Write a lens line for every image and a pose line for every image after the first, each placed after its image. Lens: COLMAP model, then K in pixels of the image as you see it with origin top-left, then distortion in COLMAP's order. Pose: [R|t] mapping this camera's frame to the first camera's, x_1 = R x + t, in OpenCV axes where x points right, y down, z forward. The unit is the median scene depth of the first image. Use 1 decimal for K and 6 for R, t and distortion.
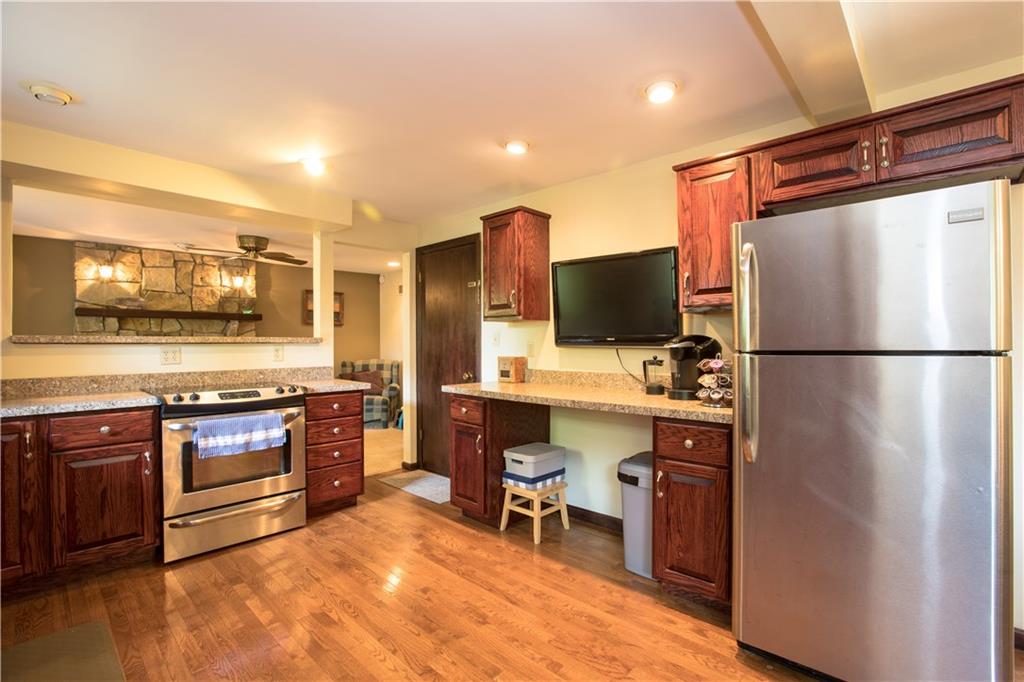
lens RADIAL K [[470.5, 0, 519.1], [0, 470.5, 341.8], [0, 0, 1]] dist [-0.052861, 0.023527]
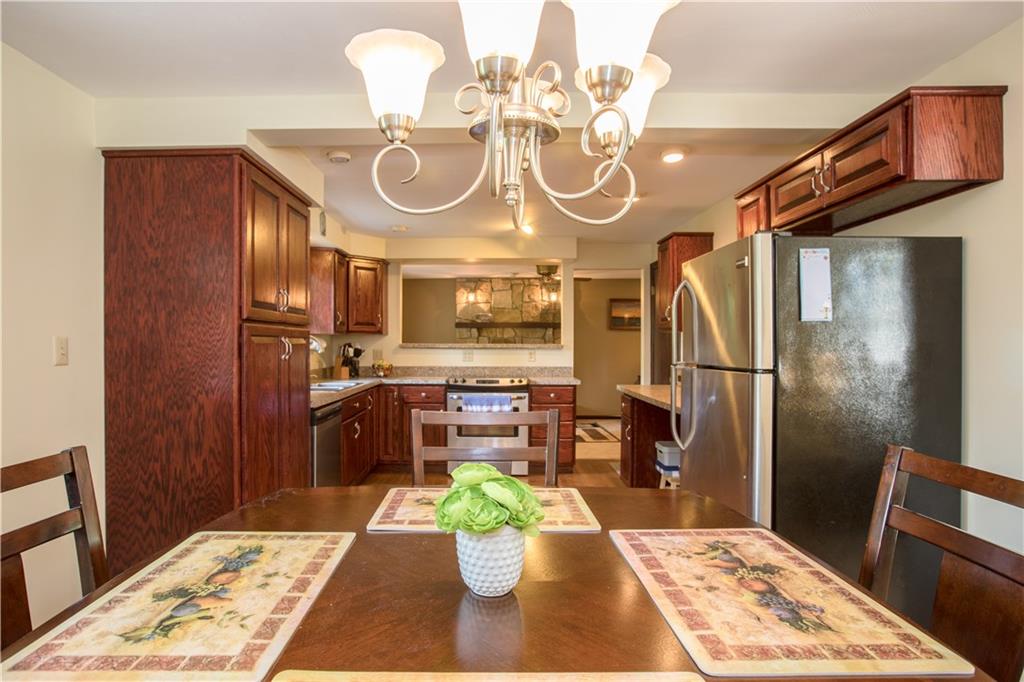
lens RADIAL K [[560.0, 0, 487.1], [0, 560.0, 345.0], [0, 0, 1]] dist [-0.002389, -0.000030]
pose [[0.670640, 0.009542, -0.741722, 0.720749], [-0.003929, 0.999949, 0.009311, -0.025652], [0.741773, -0.003330, 0.670643, -0.258423]]
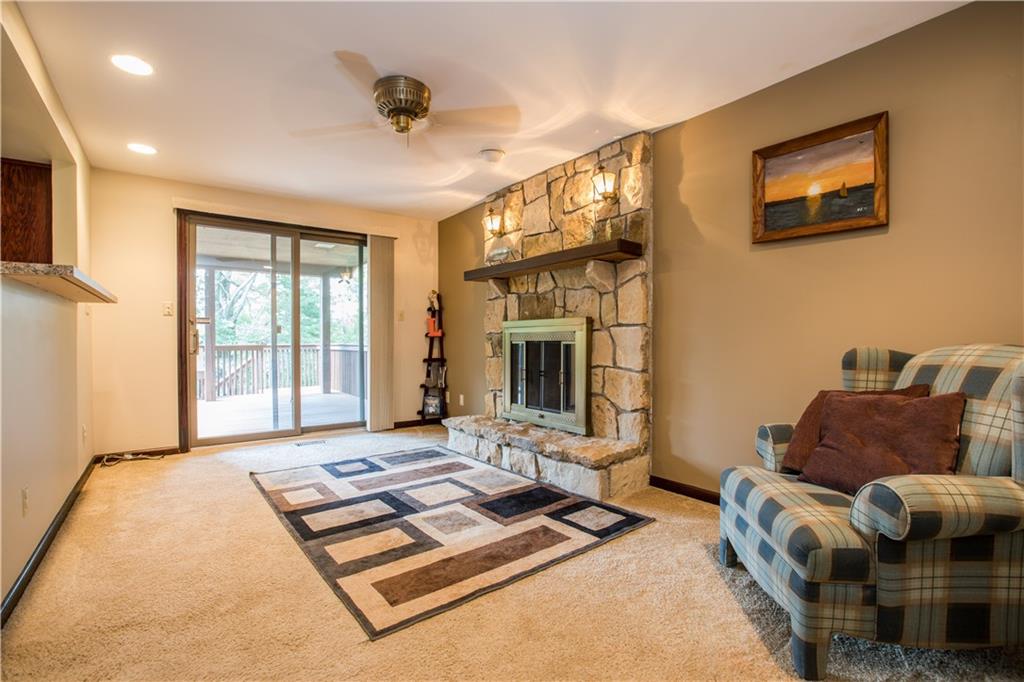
lens RADIAL K [[470.5, 0, 519.1], [0, 470.5, 341.8], [0, 0, 1]] dist [-0.052861, 0.023527]
pose [[-0.163147, 0.010039, -0.986551, -0.137534], [0.003763, 0.999947, 0.009553, 0.074681], [0.986595, -0.002154, -0.163176, 1.839784]]
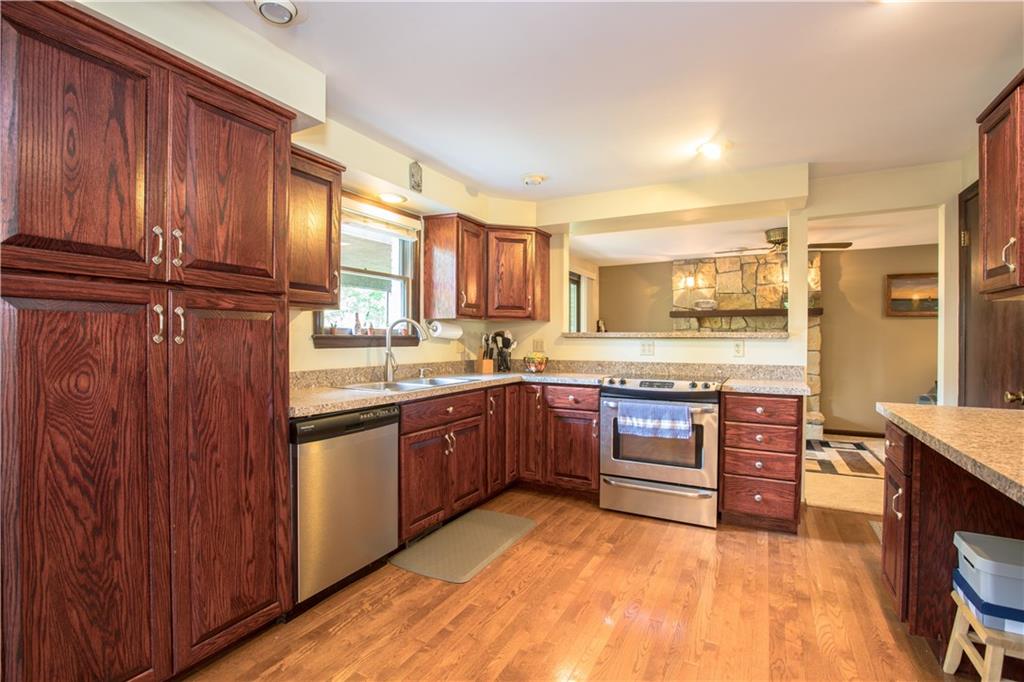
lens RADIAL K [[470.5, 0, 519.1], [0, 470.5, 341.8], [0, 0, 1]] dist [-0.052861, 0.023527]
pose [[0.249884, 0.009517, -0.968229, 0.347265], [-0.002862, 0.999955, 0.009090, 0.002805], [0.968272, 0.000499, 0.249899, 0.350873]]
